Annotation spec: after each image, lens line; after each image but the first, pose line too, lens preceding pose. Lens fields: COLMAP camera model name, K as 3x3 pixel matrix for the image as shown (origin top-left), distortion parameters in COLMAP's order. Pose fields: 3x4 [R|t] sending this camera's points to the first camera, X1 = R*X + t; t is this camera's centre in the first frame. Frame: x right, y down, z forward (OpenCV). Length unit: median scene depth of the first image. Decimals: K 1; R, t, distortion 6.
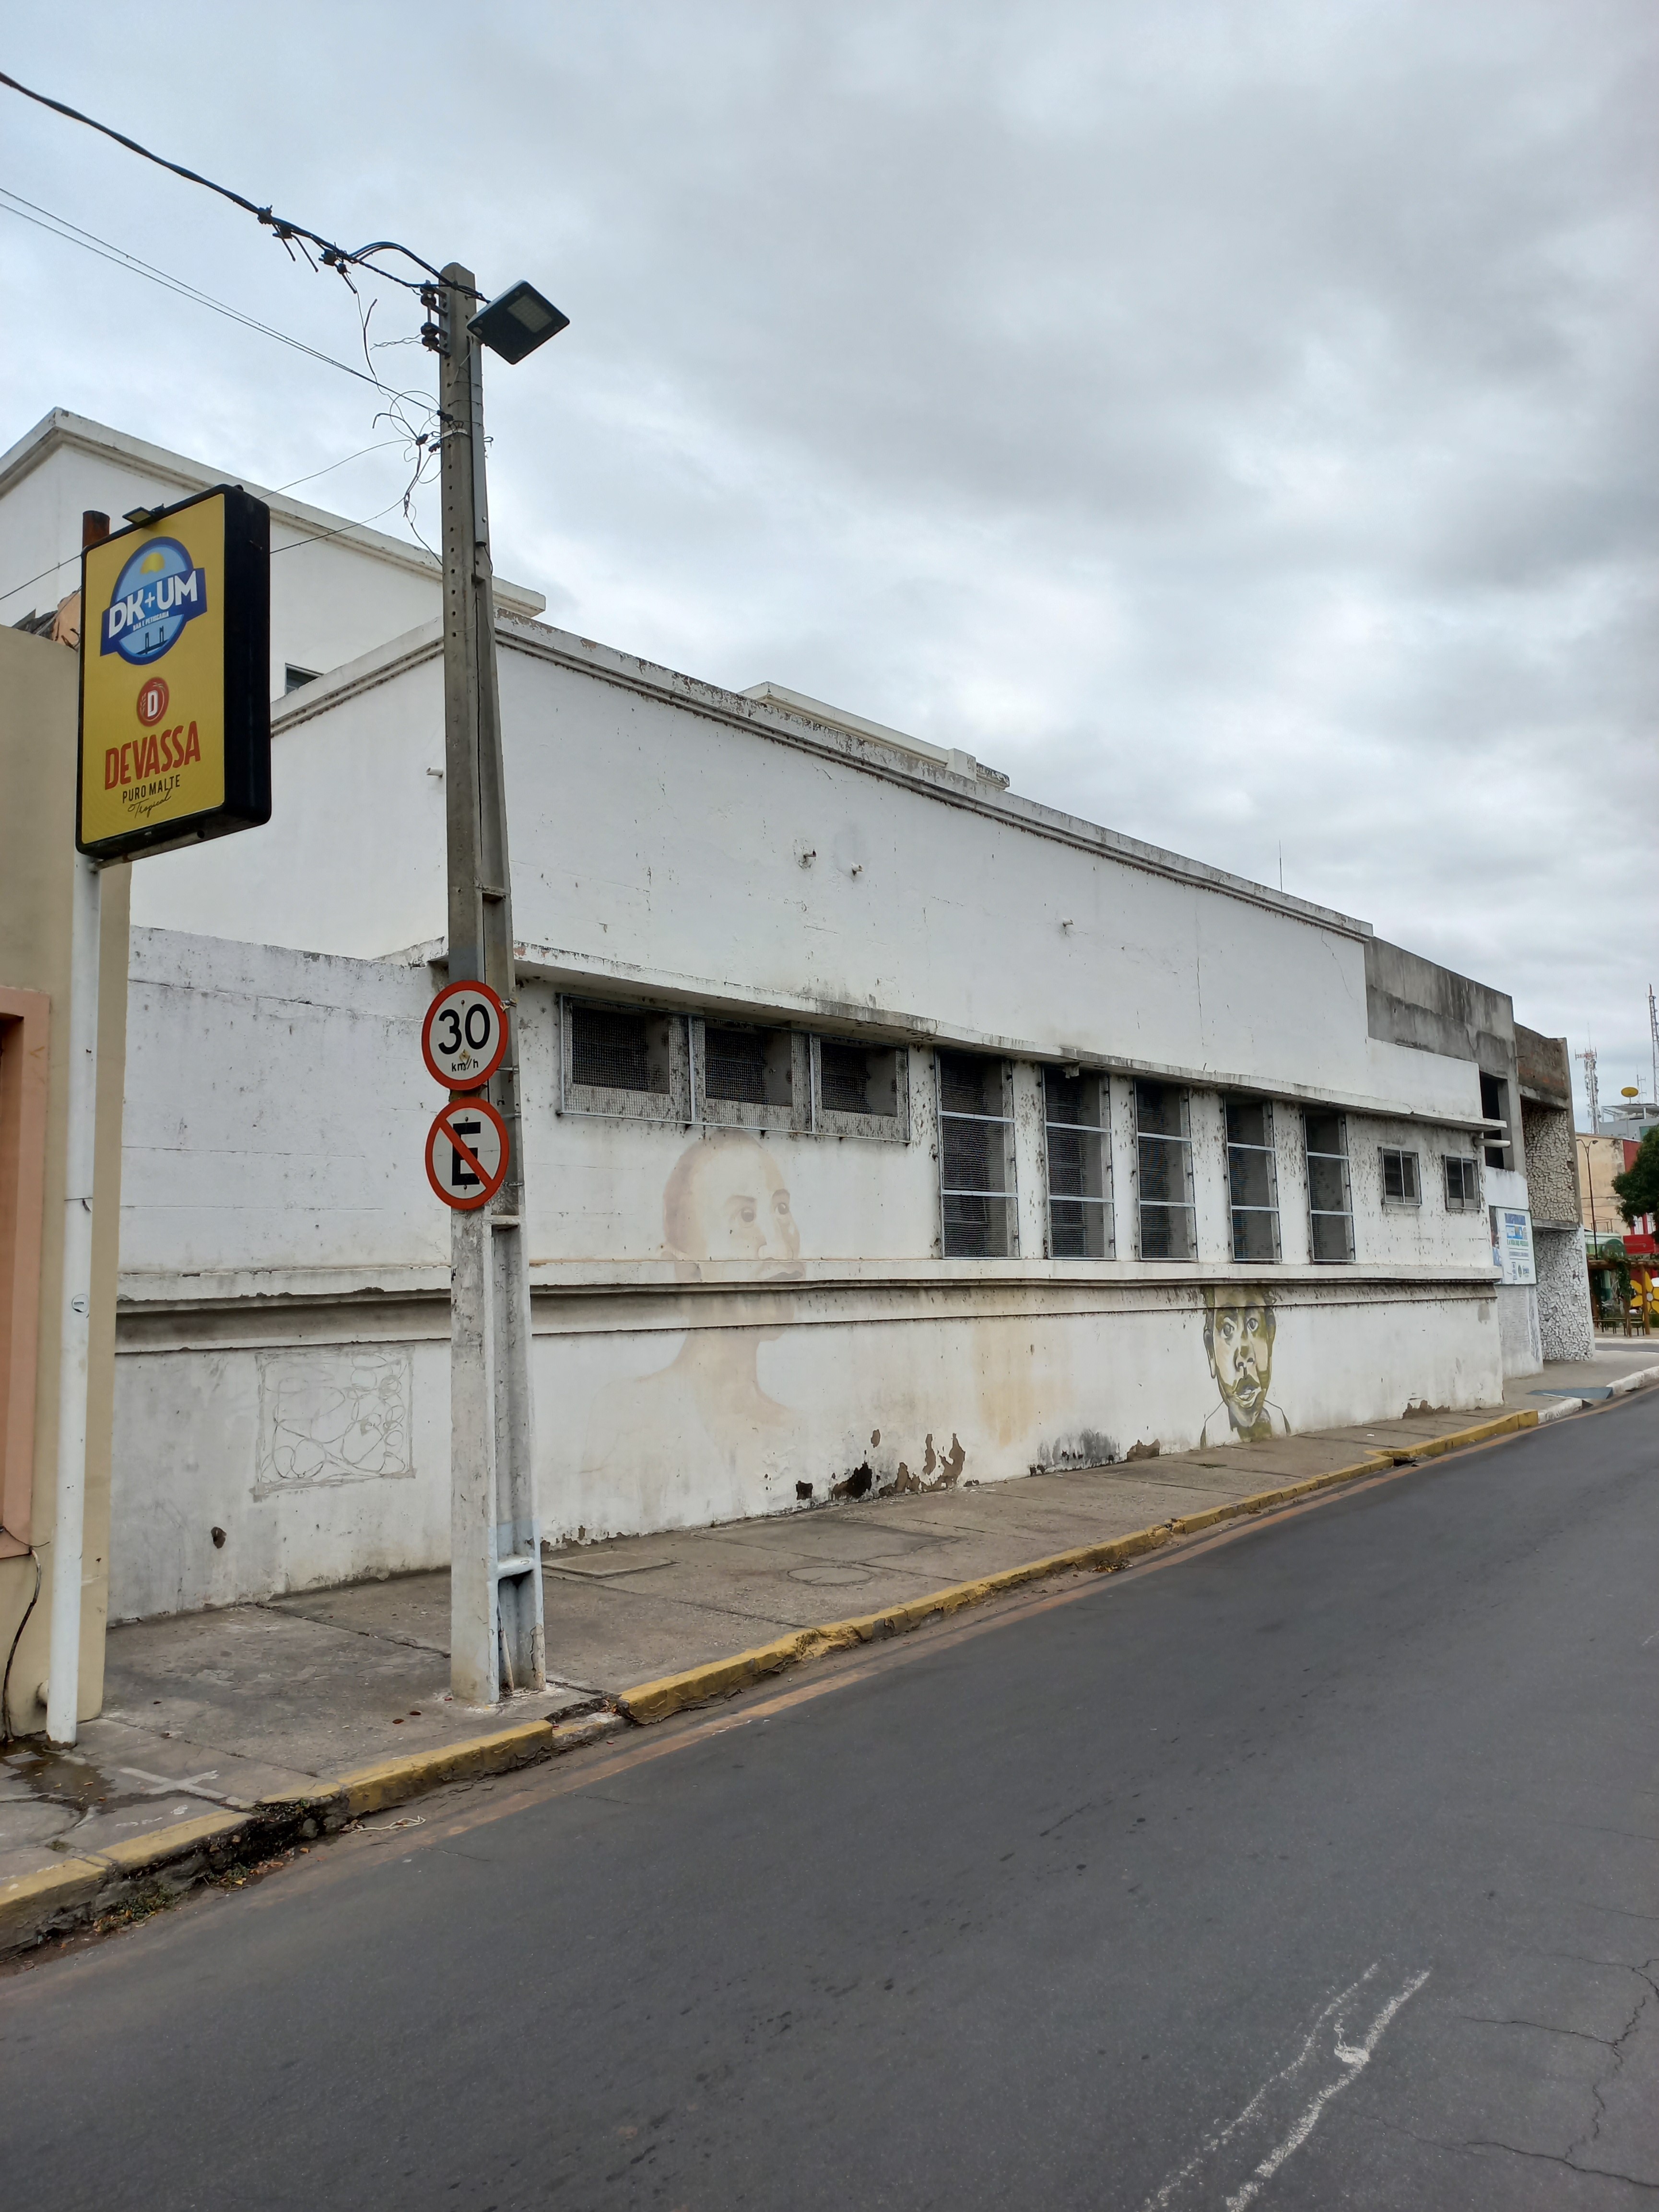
lens RADIAL K [[1598.2, 0, 824.1], [0, 1598.2, 1110.0], [0, 0, 1]] dist [0.027254, -0.036764]
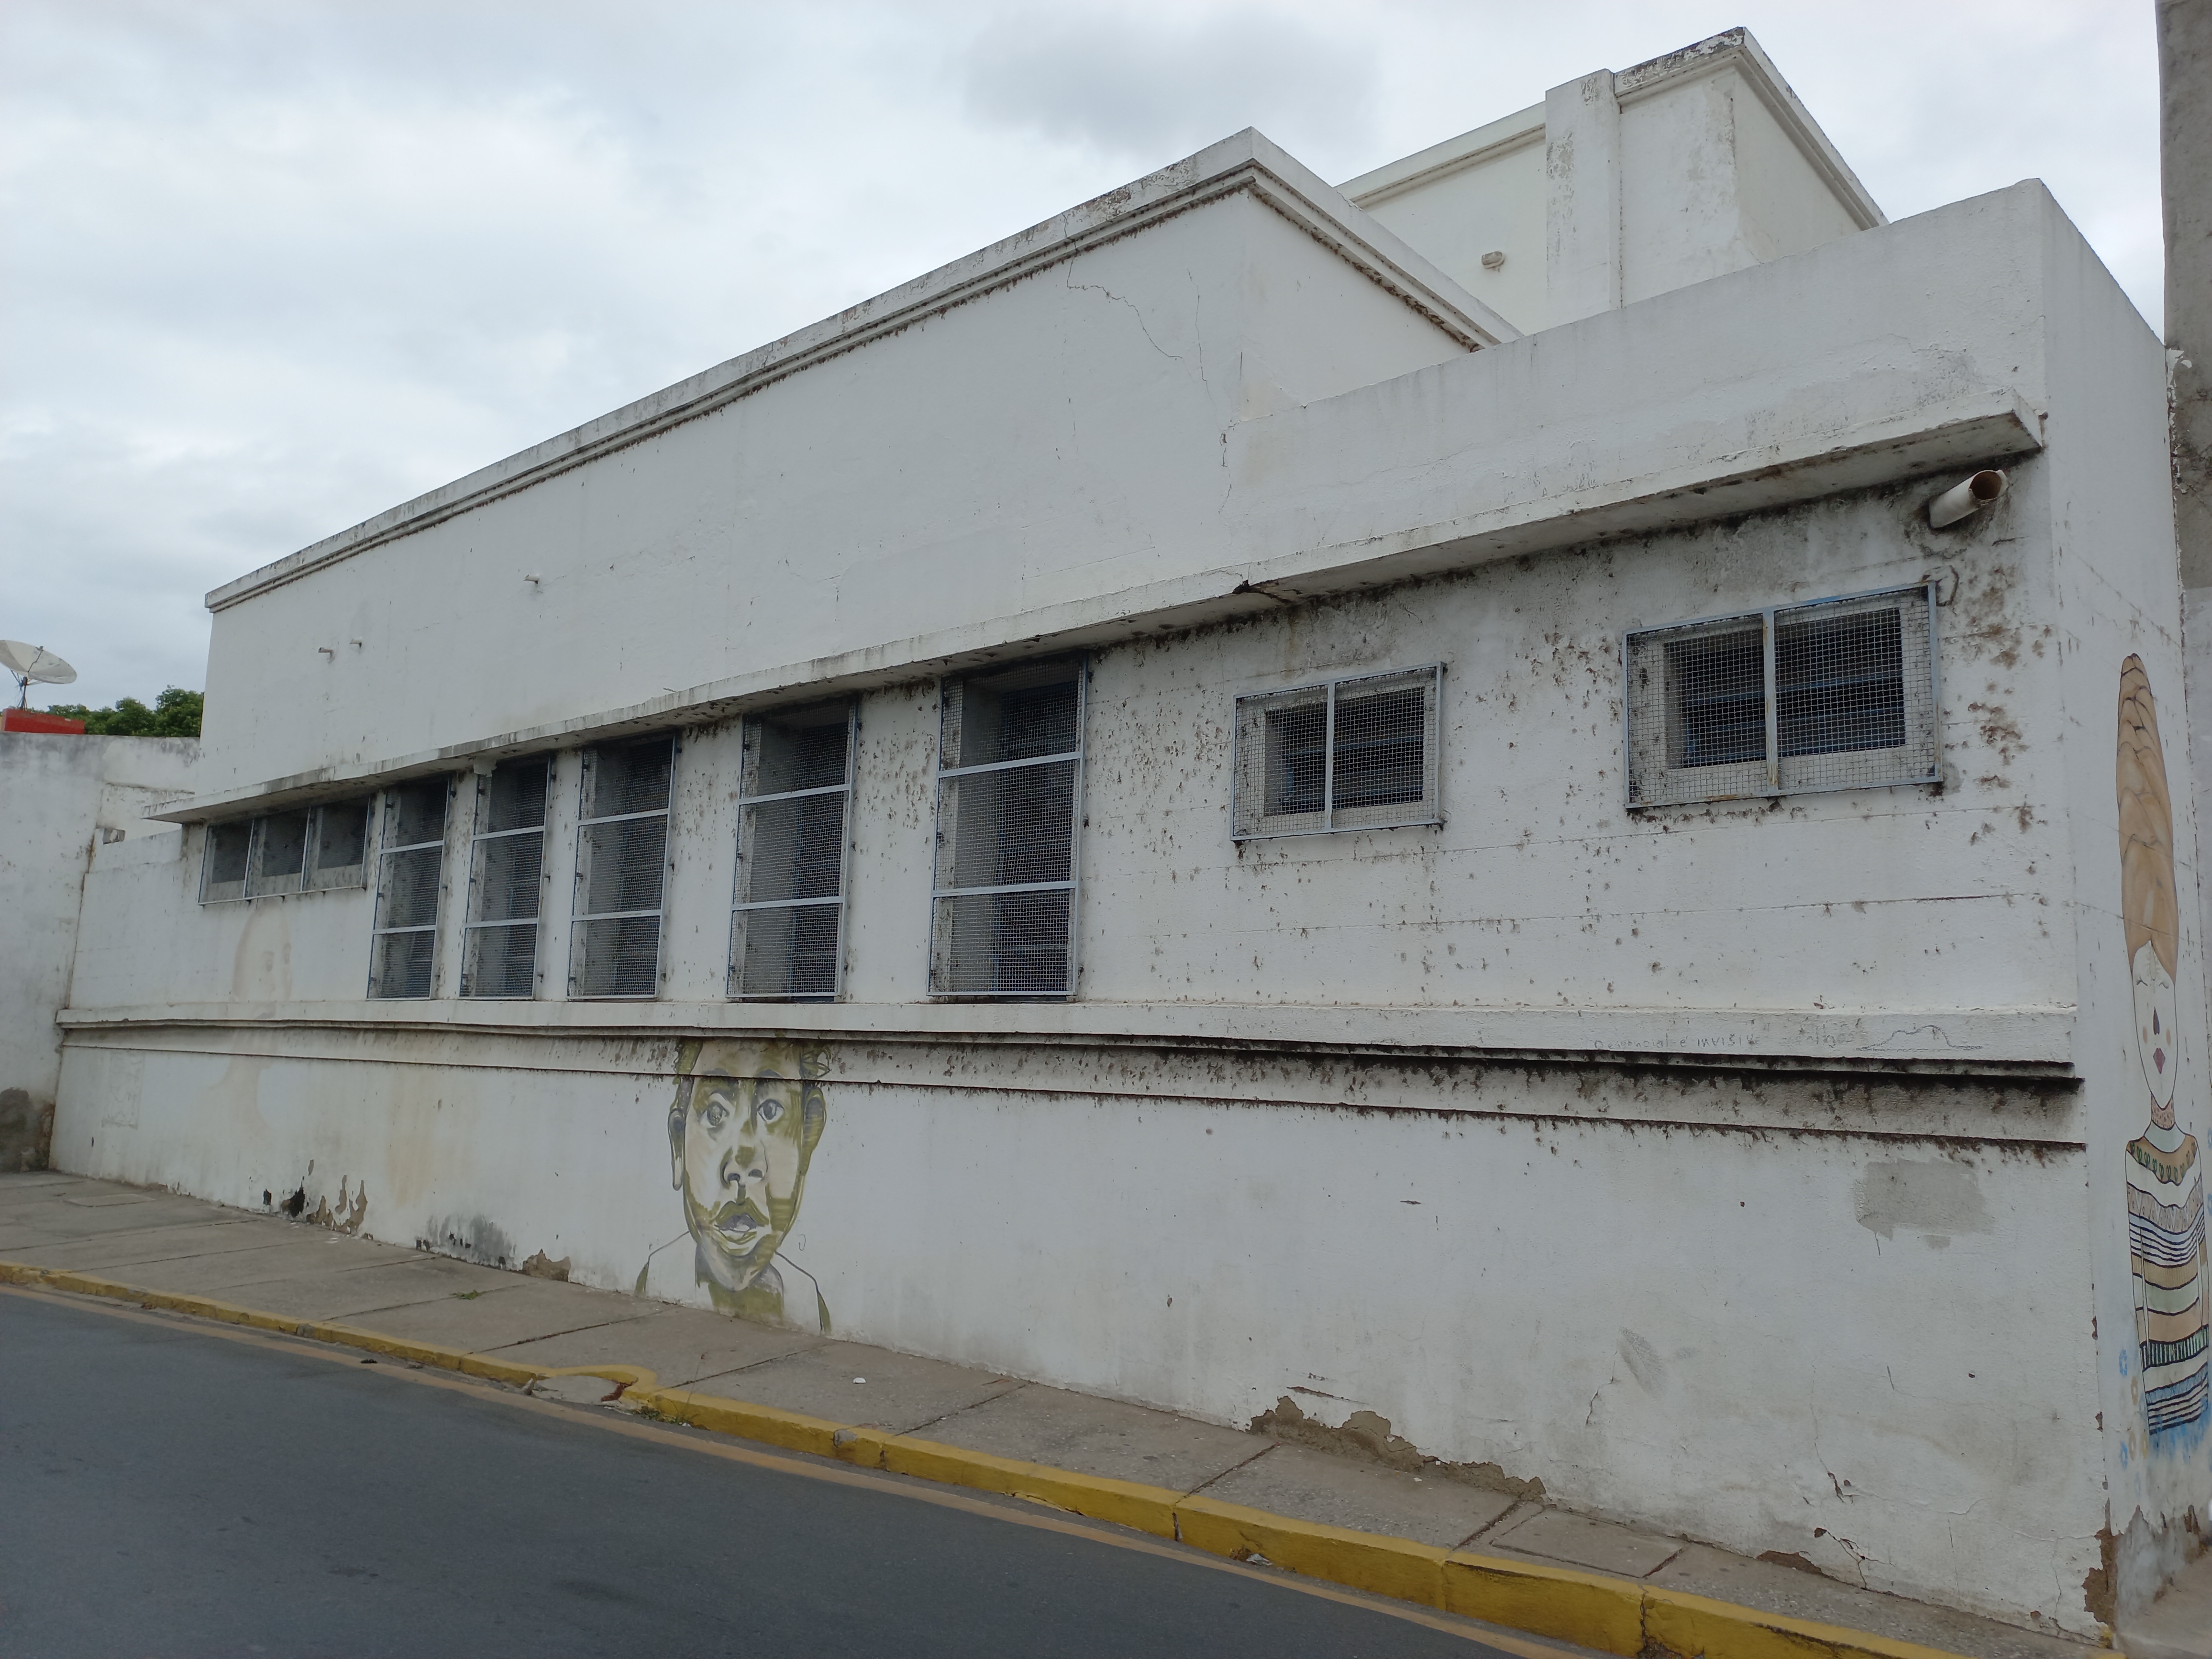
lens RADIAL K [[1598.0, 0, 1111.1], [0, 1598.0, 820.4], [0, 0, 1]] dist [0.027254, -0.036764]
pose [[0.029429, -0.119470, -0.992402, 0.887489], [0.092968, 0.988855, -0.116286, 0.115949], [0.995234, -0.088839, 0.040208, 1.170425]]
